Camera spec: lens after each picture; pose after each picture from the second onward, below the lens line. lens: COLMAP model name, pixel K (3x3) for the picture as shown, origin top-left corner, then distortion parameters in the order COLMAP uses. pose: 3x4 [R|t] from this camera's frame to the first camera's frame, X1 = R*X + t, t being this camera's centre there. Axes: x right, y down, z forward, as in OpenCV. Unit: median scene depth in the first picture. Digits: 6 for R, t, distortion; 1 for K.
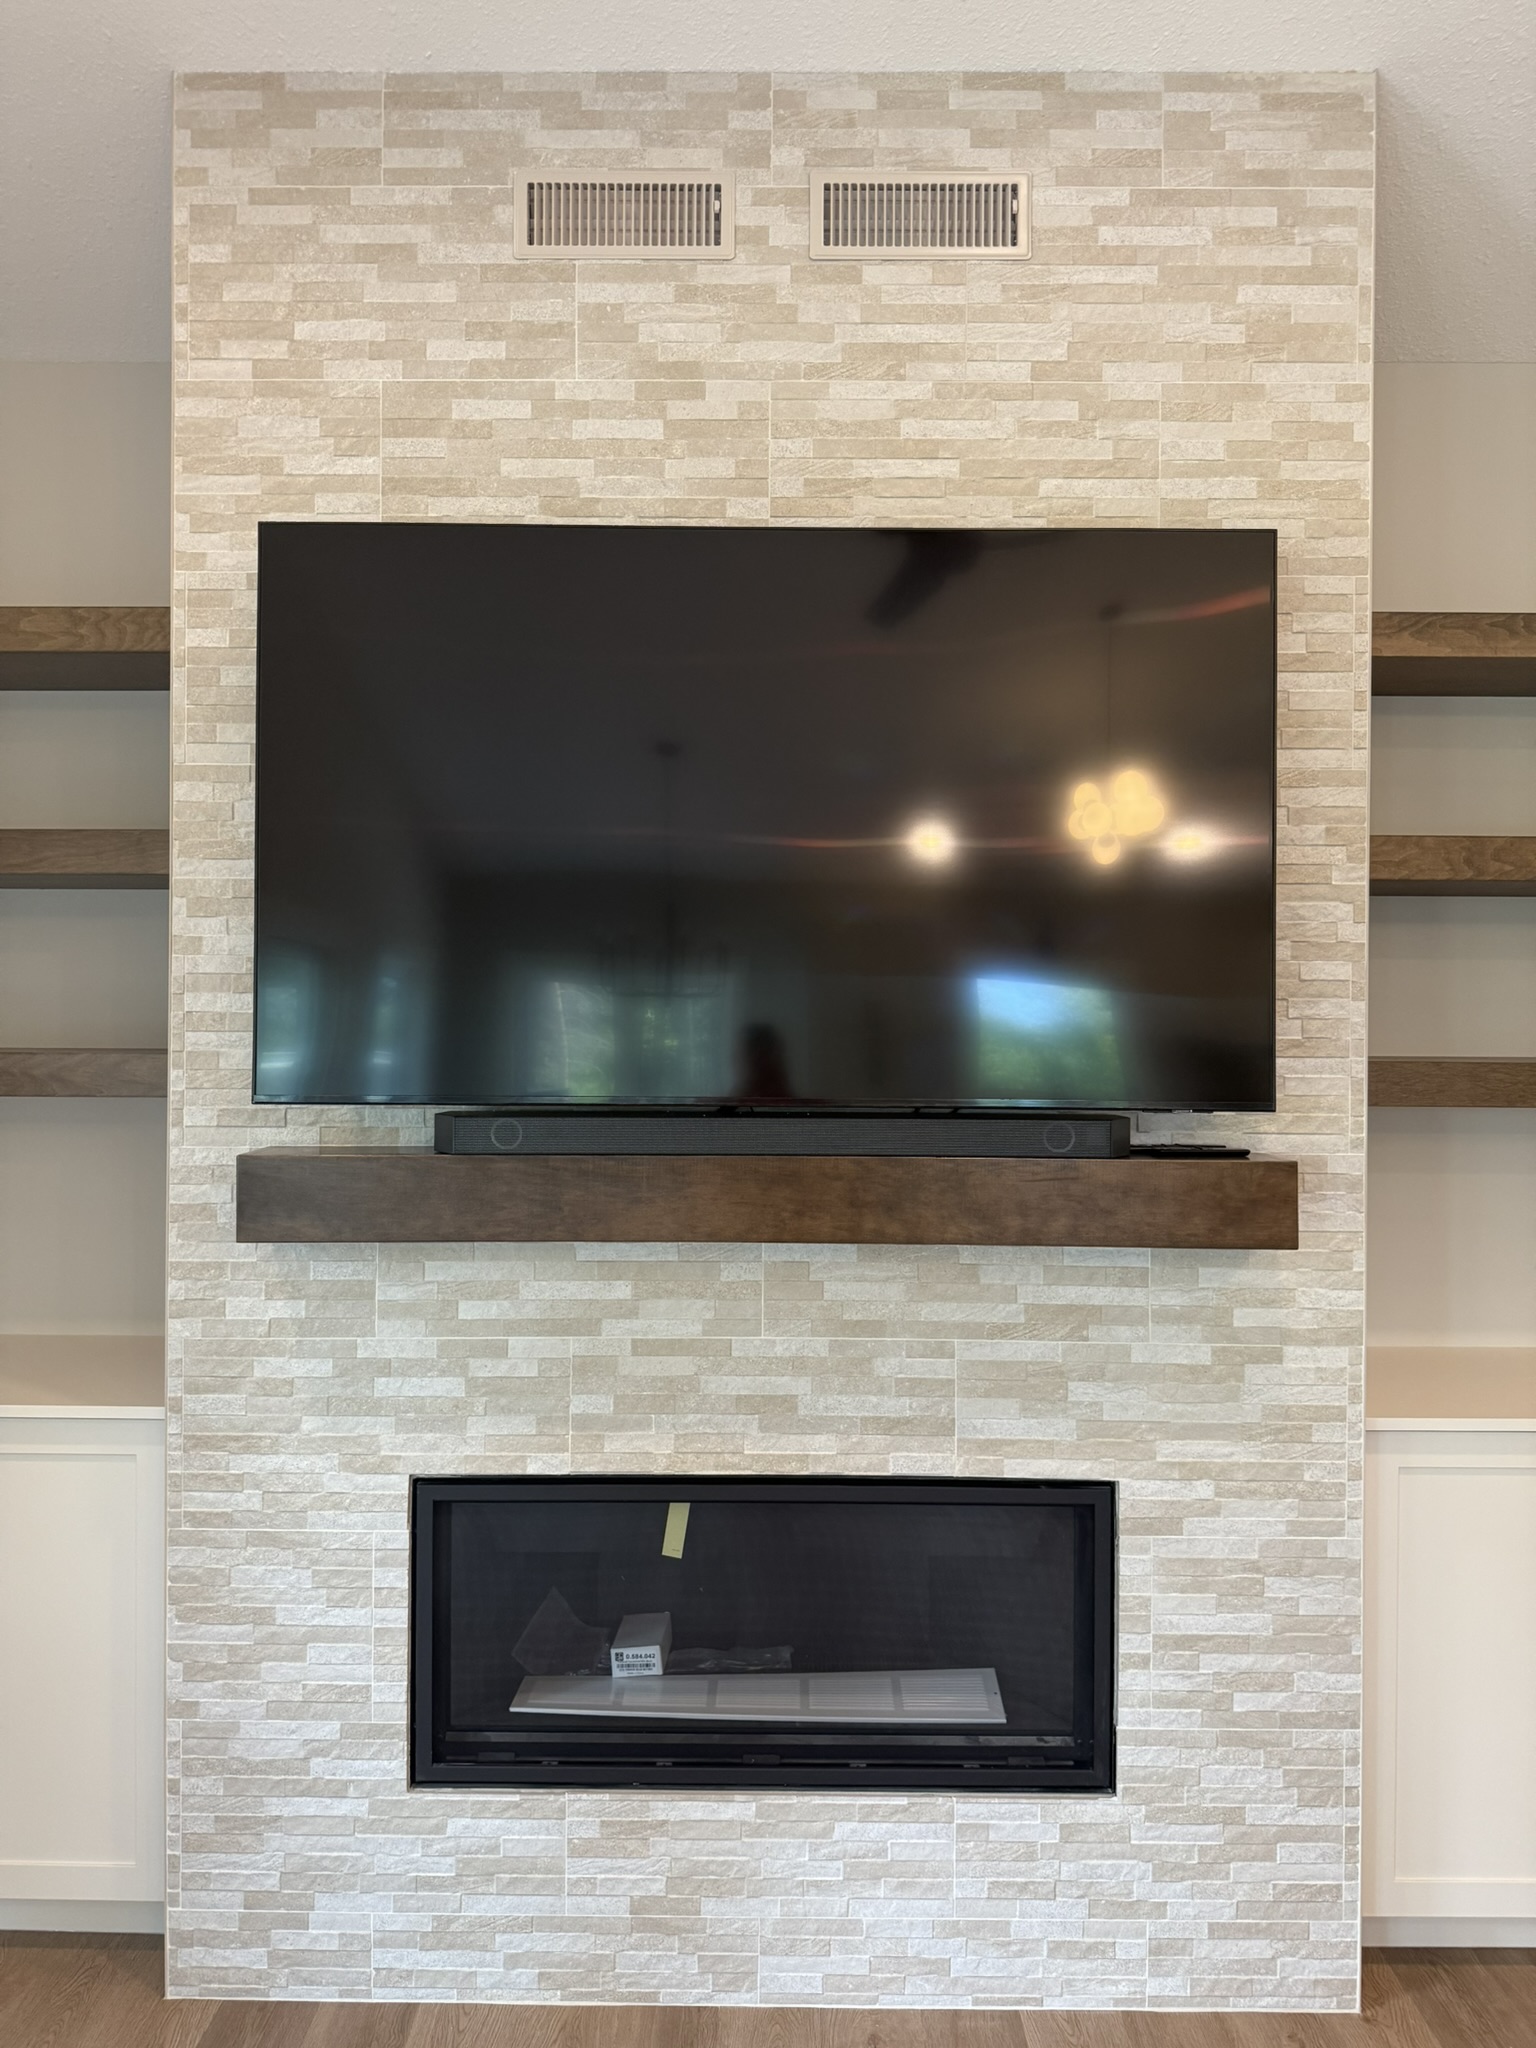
lens RADIAL K [[1462.8, 0, 768.0], [0, 1462.8, 1024.0], [0, 0, 1]] dist [0.001024, -0.008492]
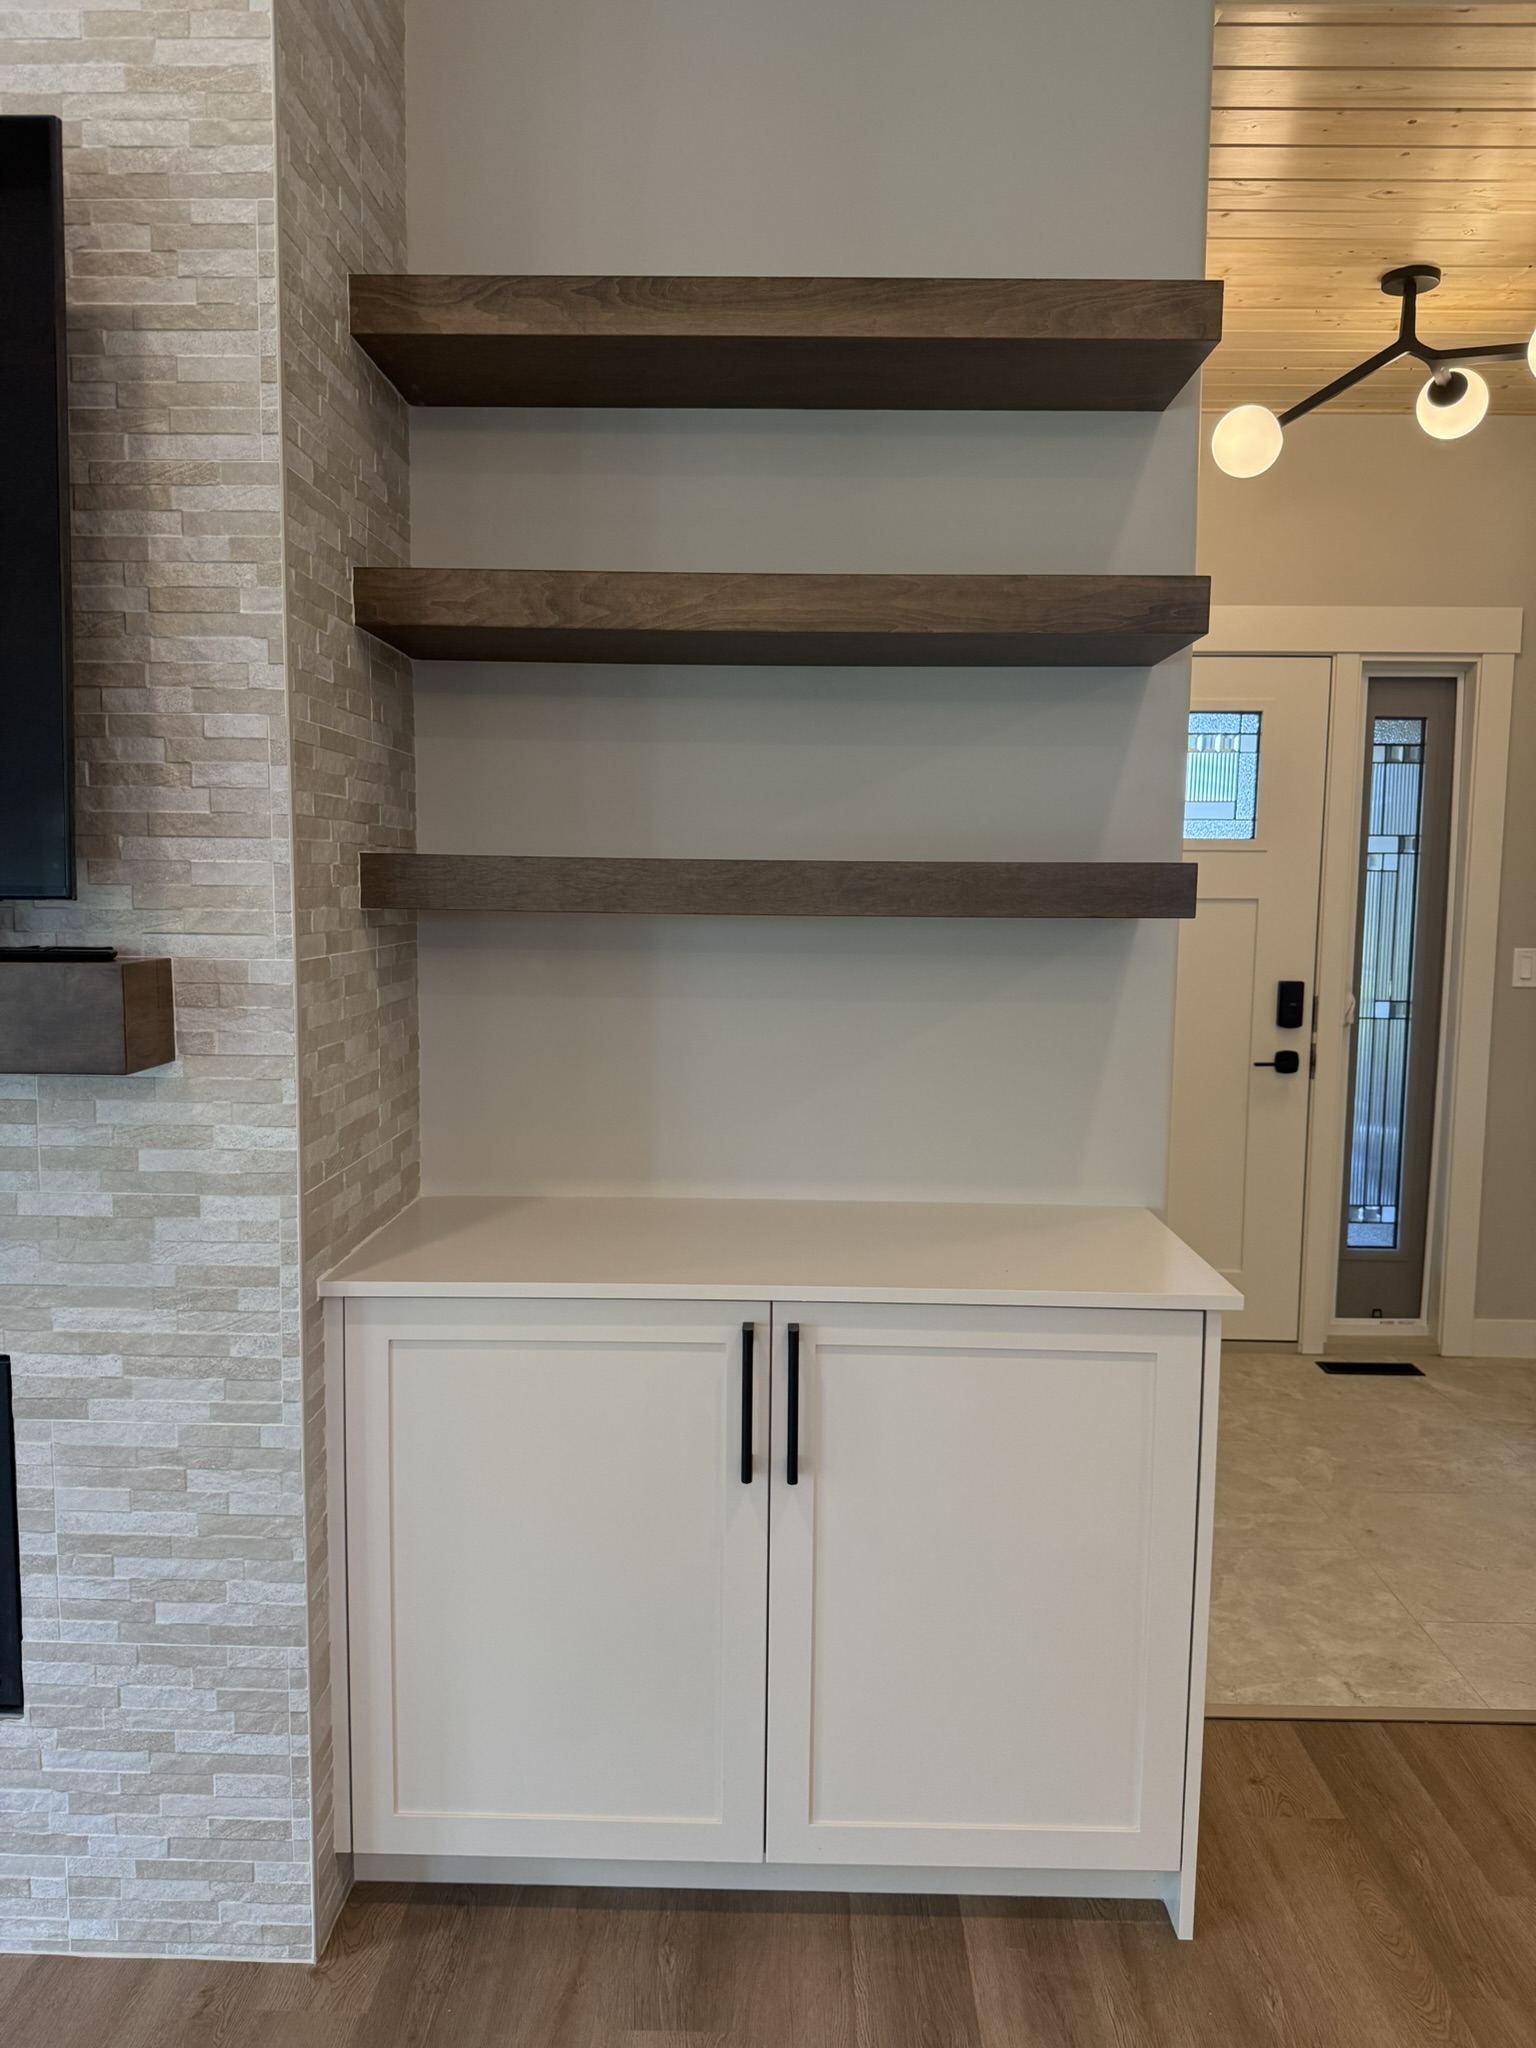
lens RADIAL K [[1462.8, 0, 768.0], [0, 1462.8, 1024.0], [0, 0, 1]] dist [0.001024, -0.008492]
pose [[0.999896, 0.007911, -0.012037, 0.676444], [-0.006700, 0.995211, 0.097523, 0.044329], [0.012750, -0.097432, 0.995161, 0.204960]]
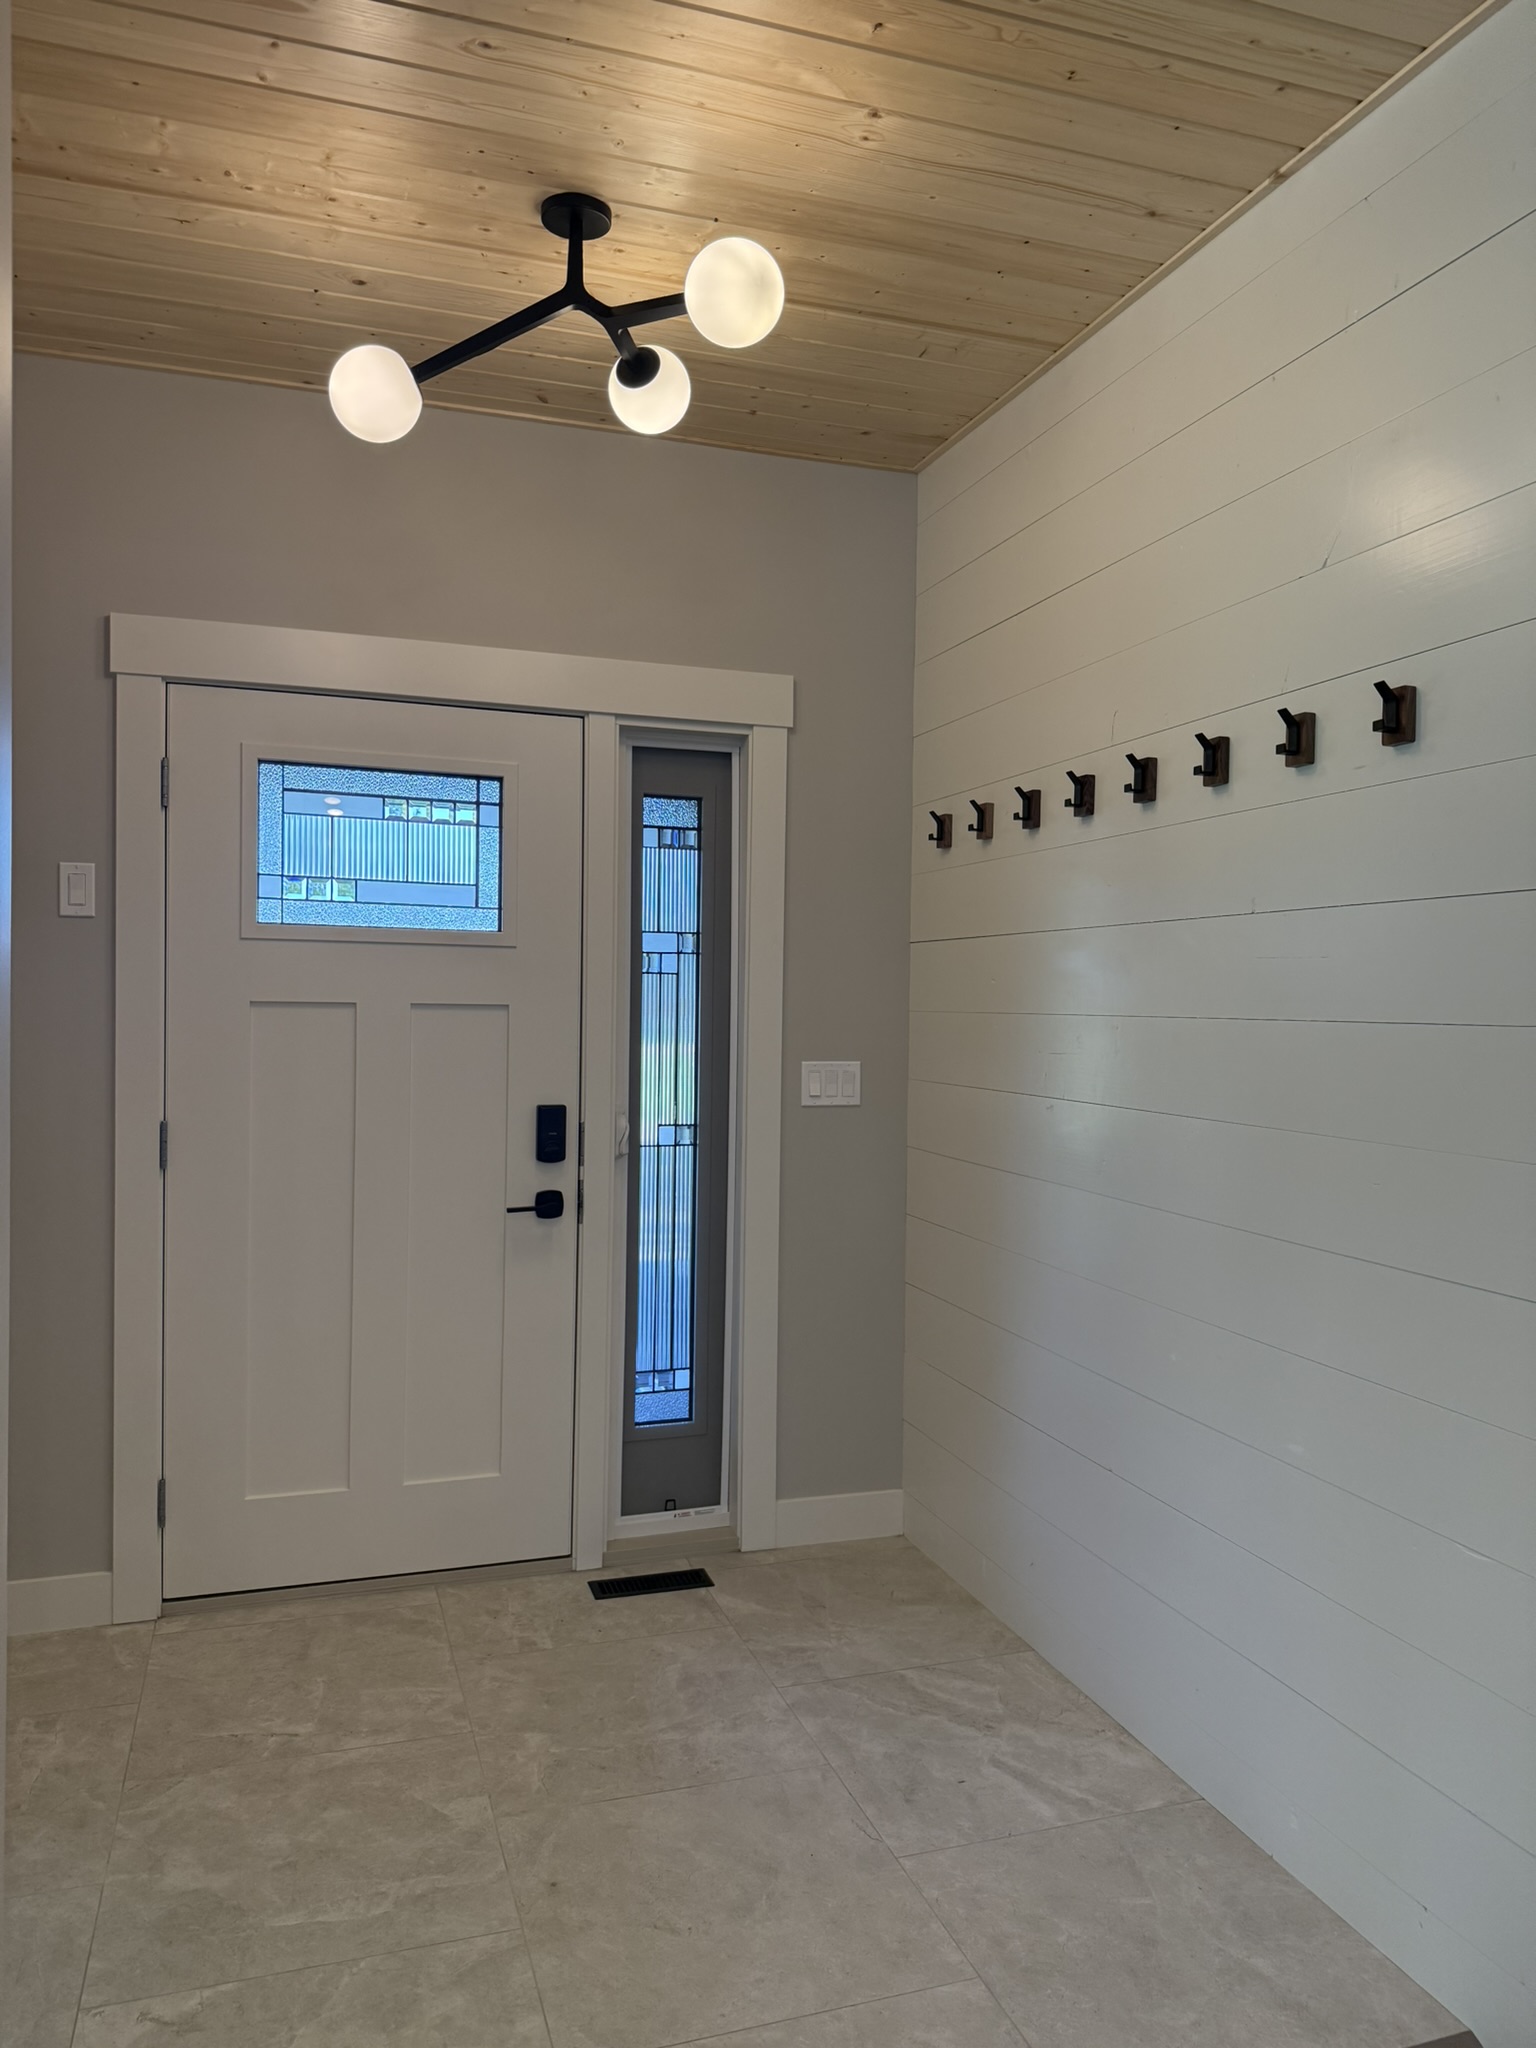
lens RADIAL K [[1434.0, 0, 768.0], [0, 1434.0, 1024.0], [0, 0, 1]] dist [0.116815, -0.134164]
pose [[0.949257, 0.003846, 0.314477, 1.075945], [-0.009861, 0.999798, 0.017536, 0.054032], [-0.314346, -0.019748, 0.949103, 0.586752]]
